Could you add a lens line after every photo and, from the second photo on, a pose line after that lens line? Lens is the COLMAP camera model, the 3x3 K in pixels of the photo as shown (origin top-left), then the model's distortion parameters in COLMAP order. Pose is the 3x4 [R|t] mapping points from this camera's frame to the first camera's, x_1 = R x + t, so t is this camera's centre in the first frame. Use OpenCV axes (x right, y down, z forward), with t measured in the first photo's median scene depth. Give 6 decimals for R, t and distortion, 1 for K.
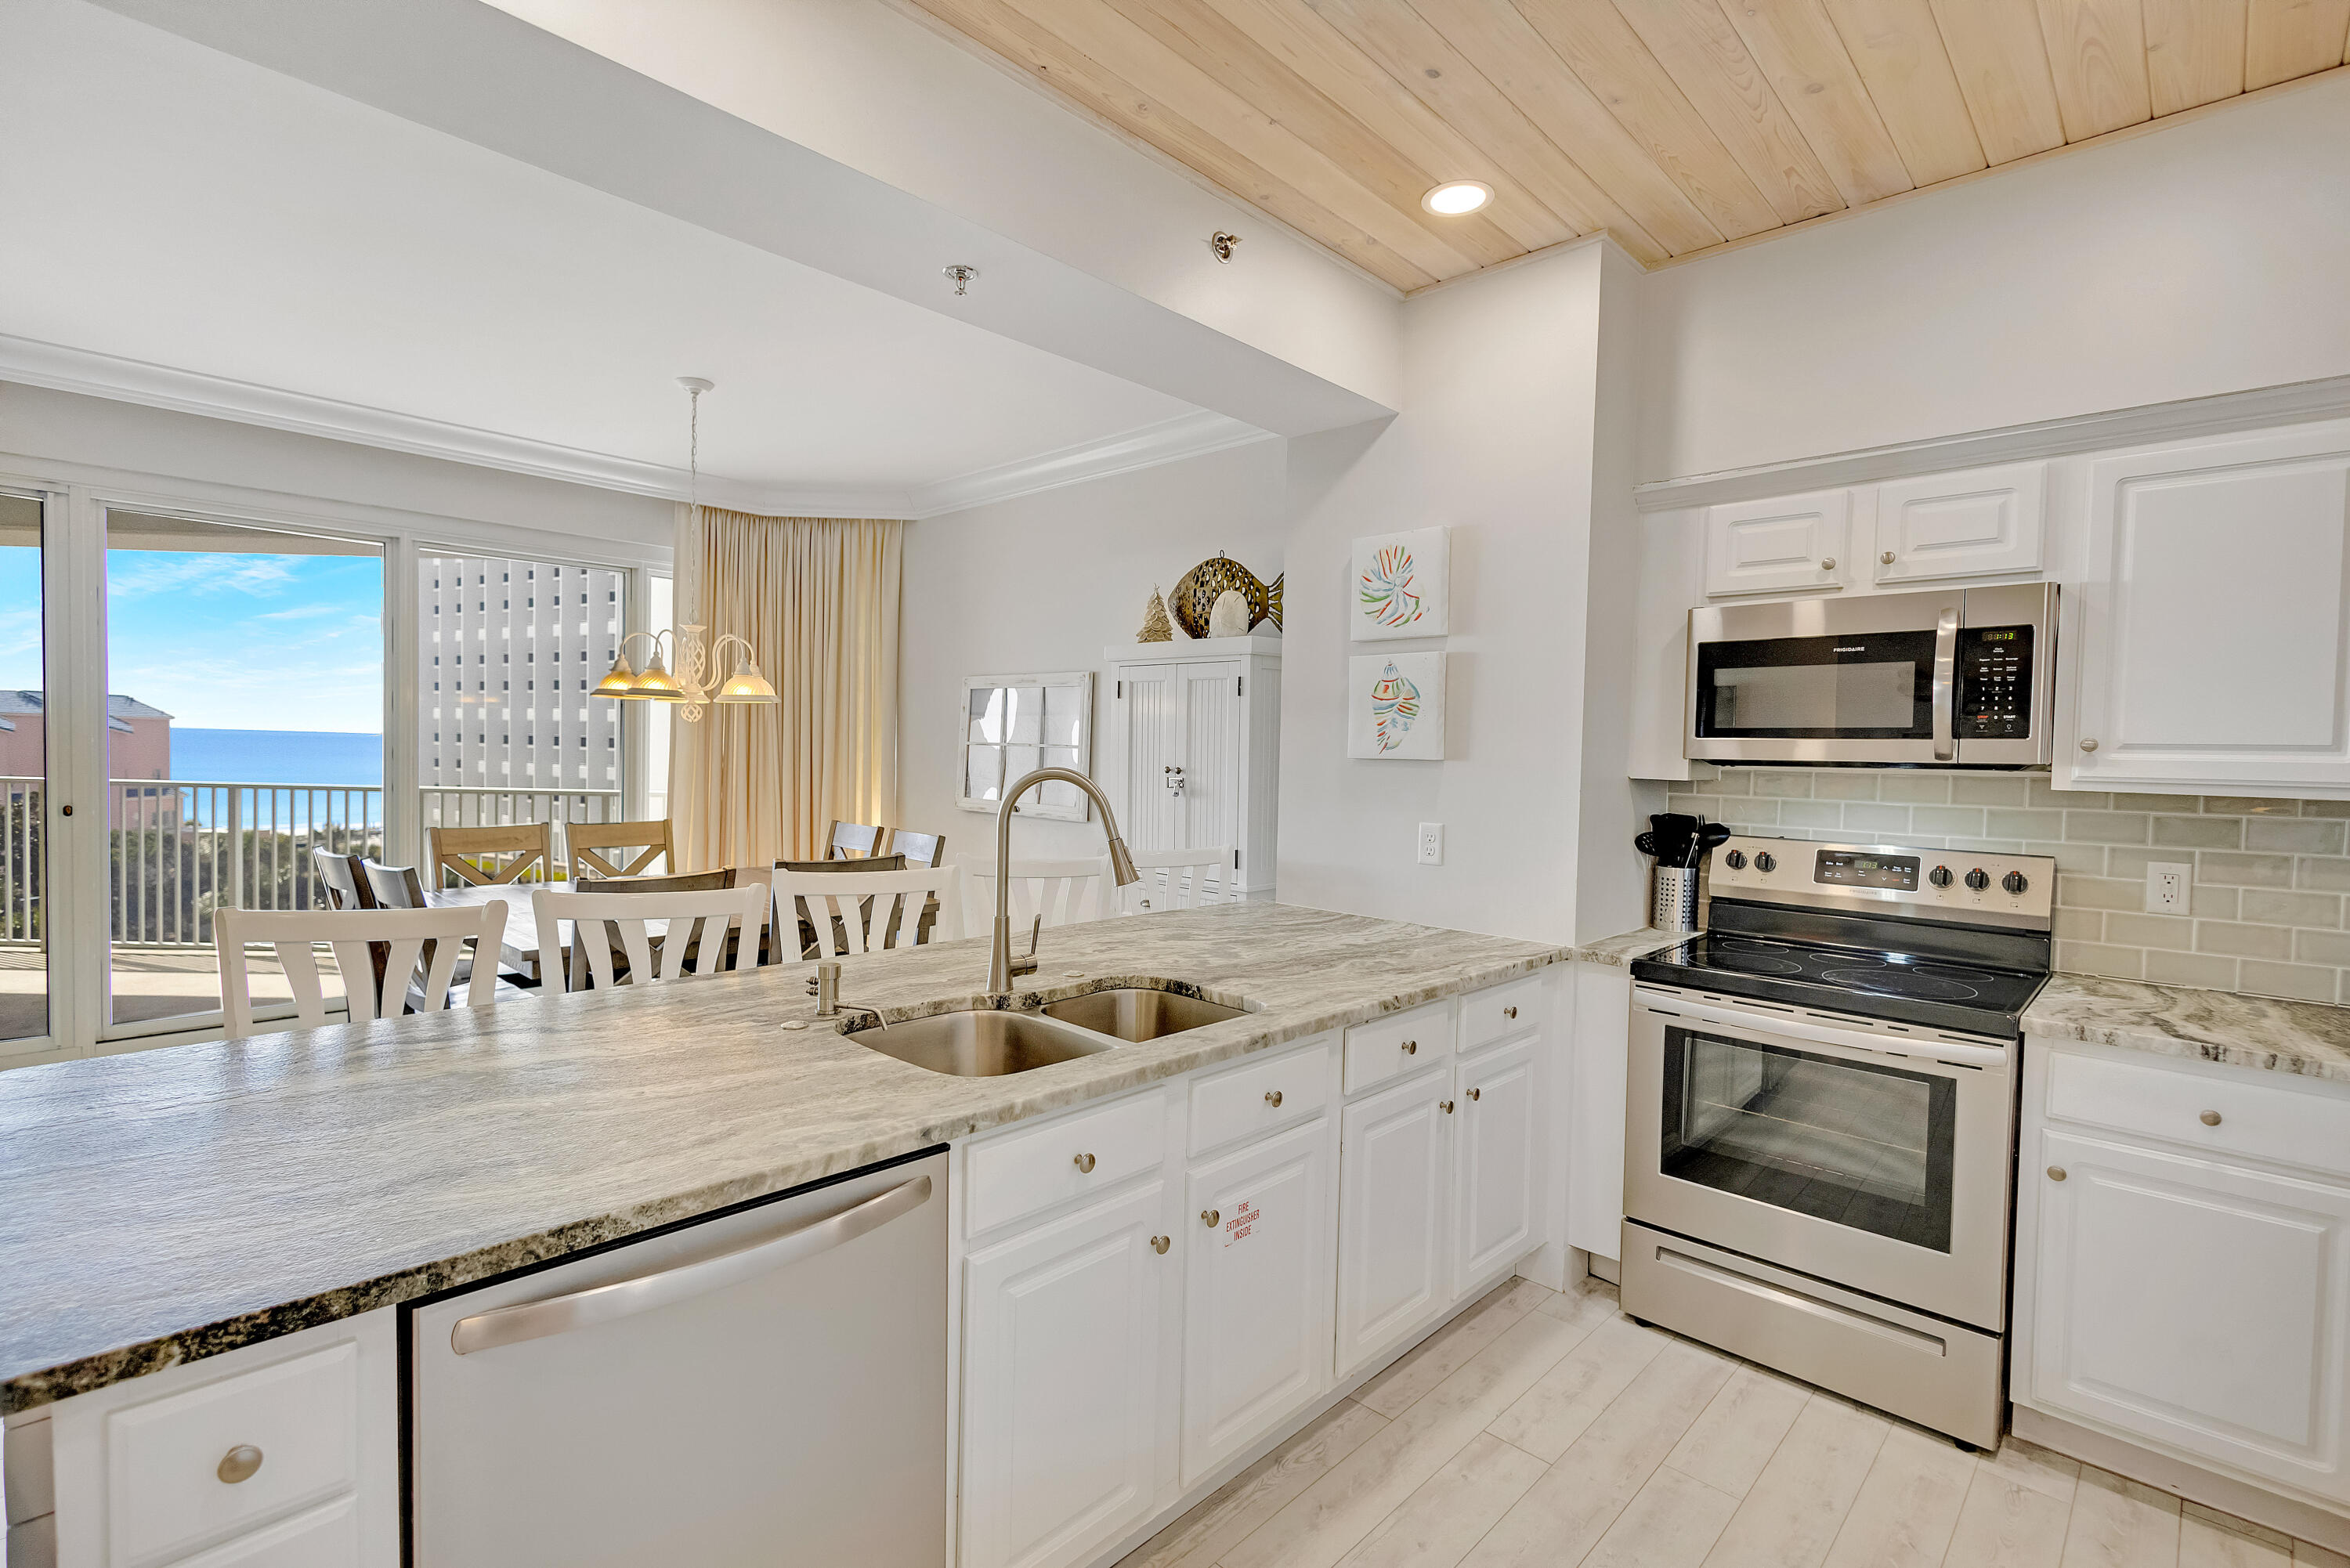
lens RADIAL K [[1079.7, 0, 1175.0], [0, 1079.7, 784.0], [0, 0, 1]] dist [0.003514, -0.000222]
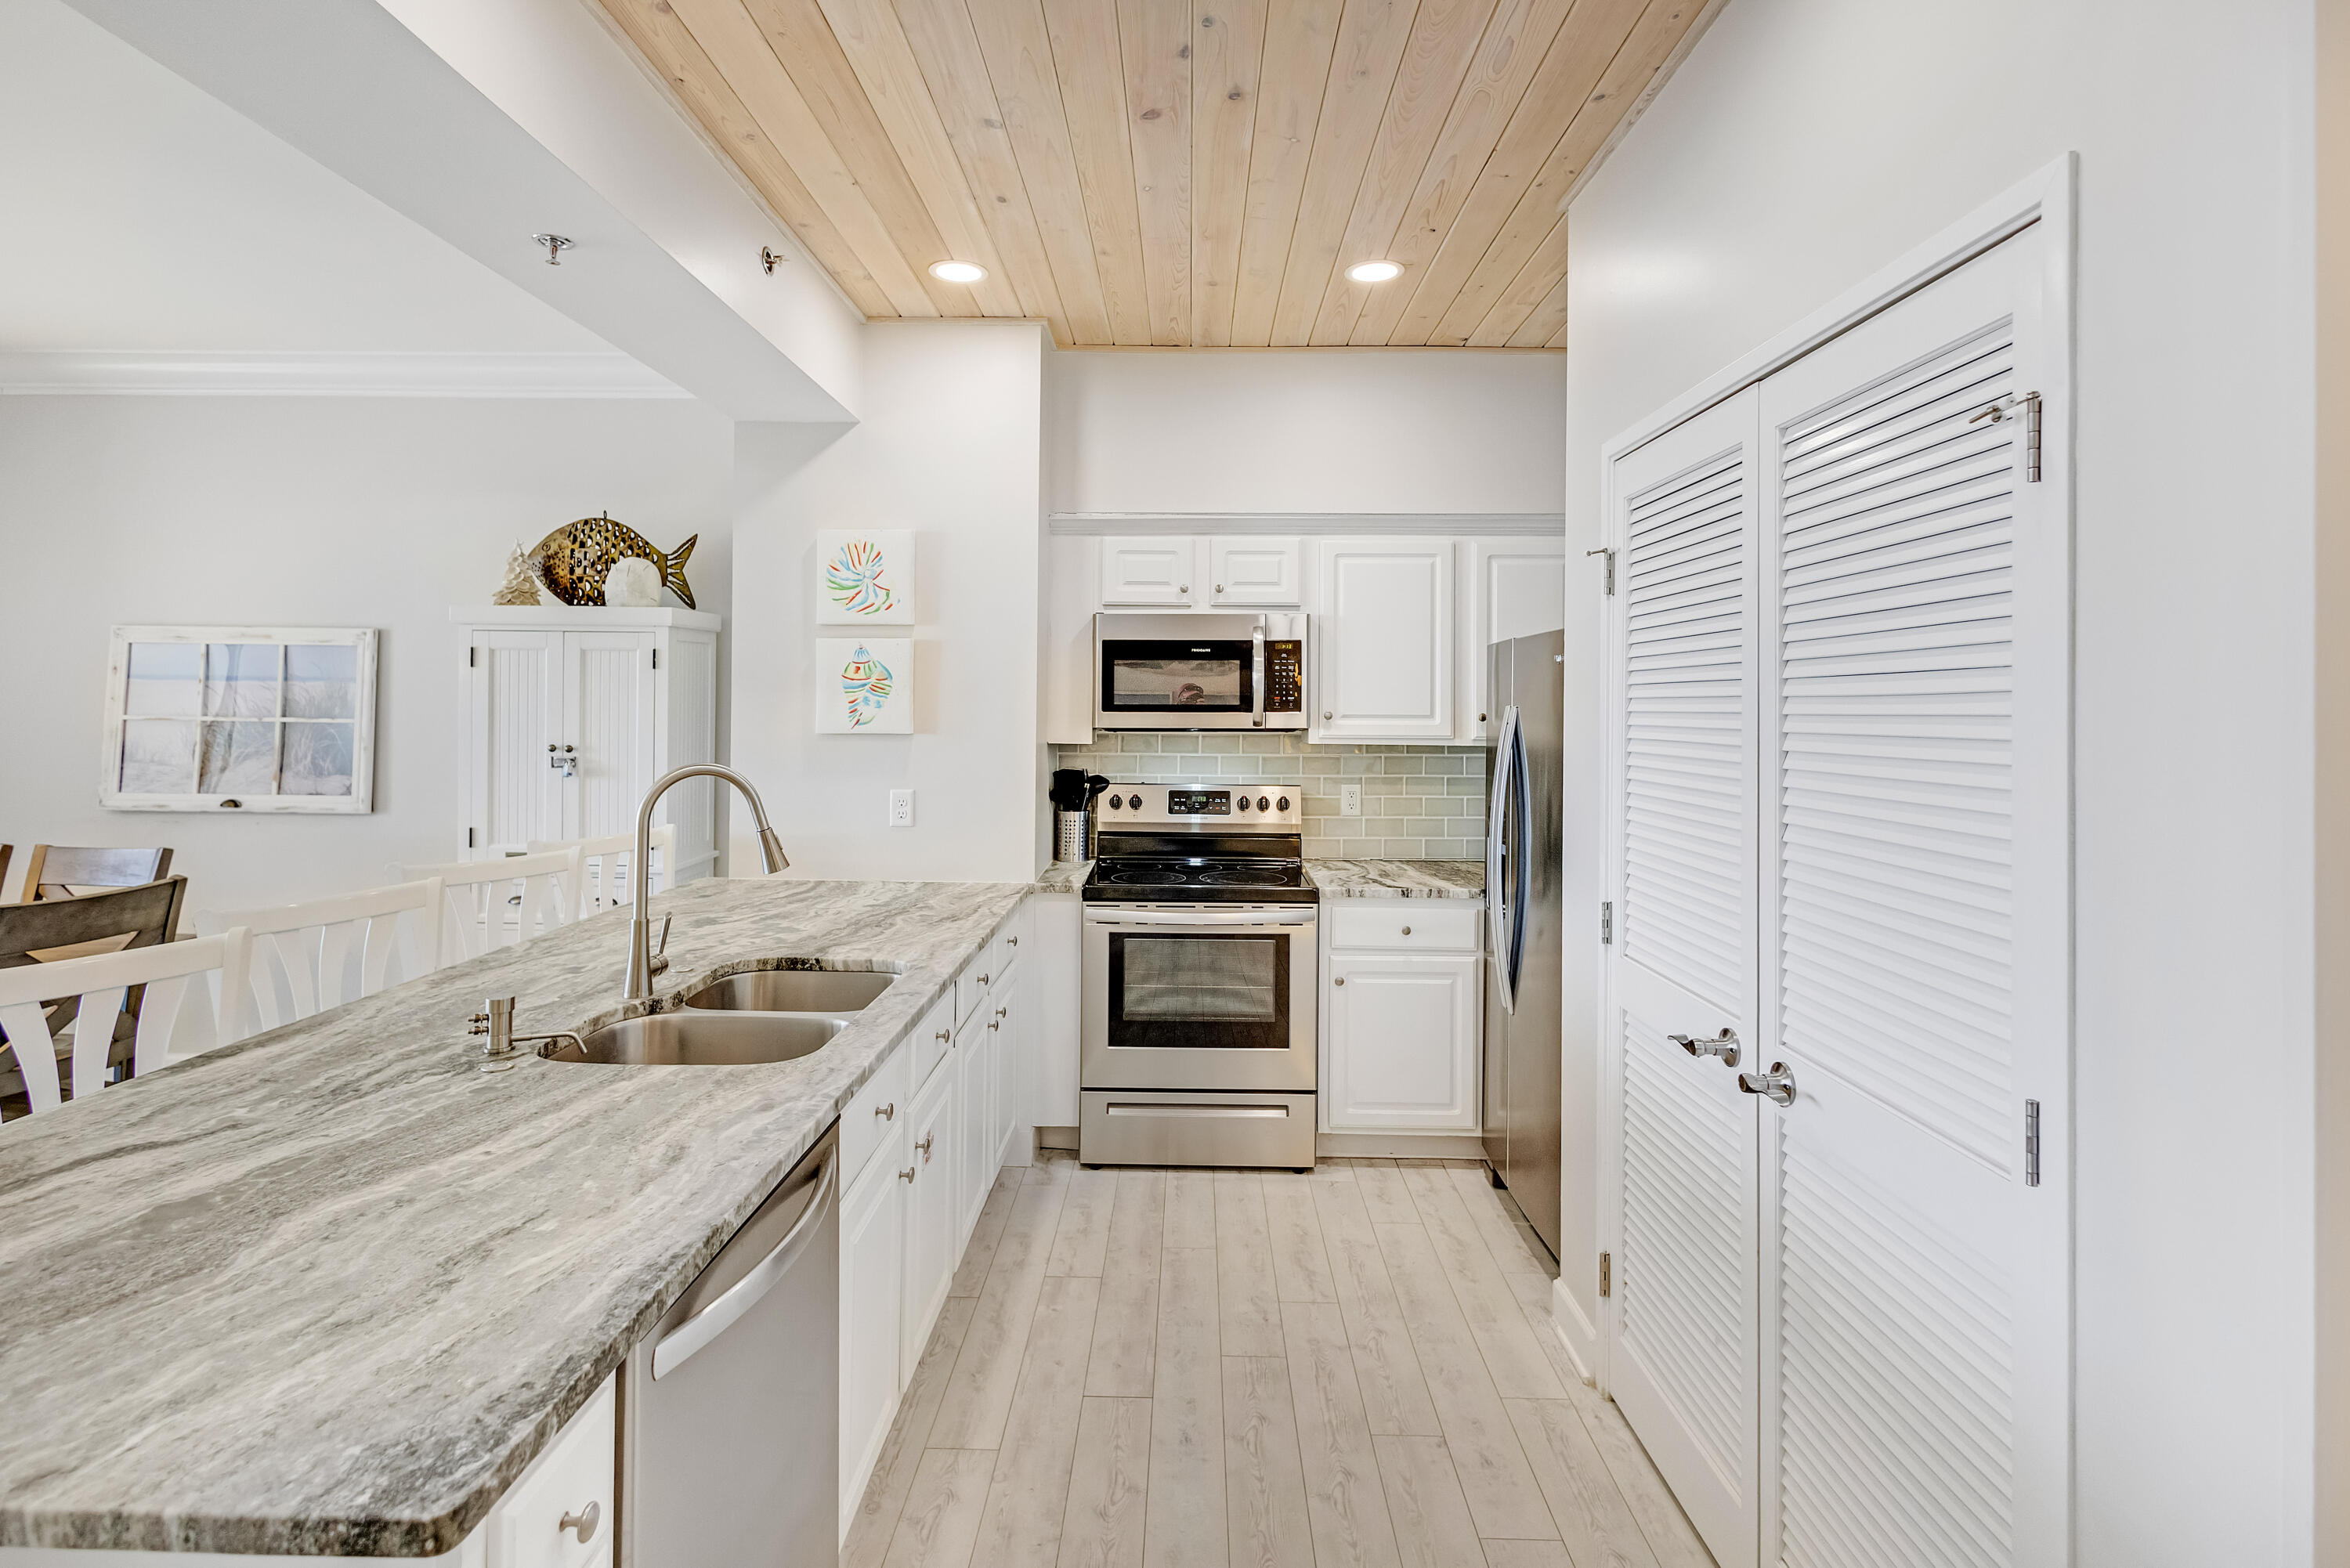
lens RADIAL K [[1115.3, 0, 1176.6], [0, 1115.3, 697.1], [0, 0, 1]] dist [0.002002, -0.000710]
pose [[0.729878, -0.010906, 0.683490, -0.420950], [0.030506, 0.999396, -0.016630, -0.039041], [-0.682896, 0.032988, 0.729770, -0.059116]]
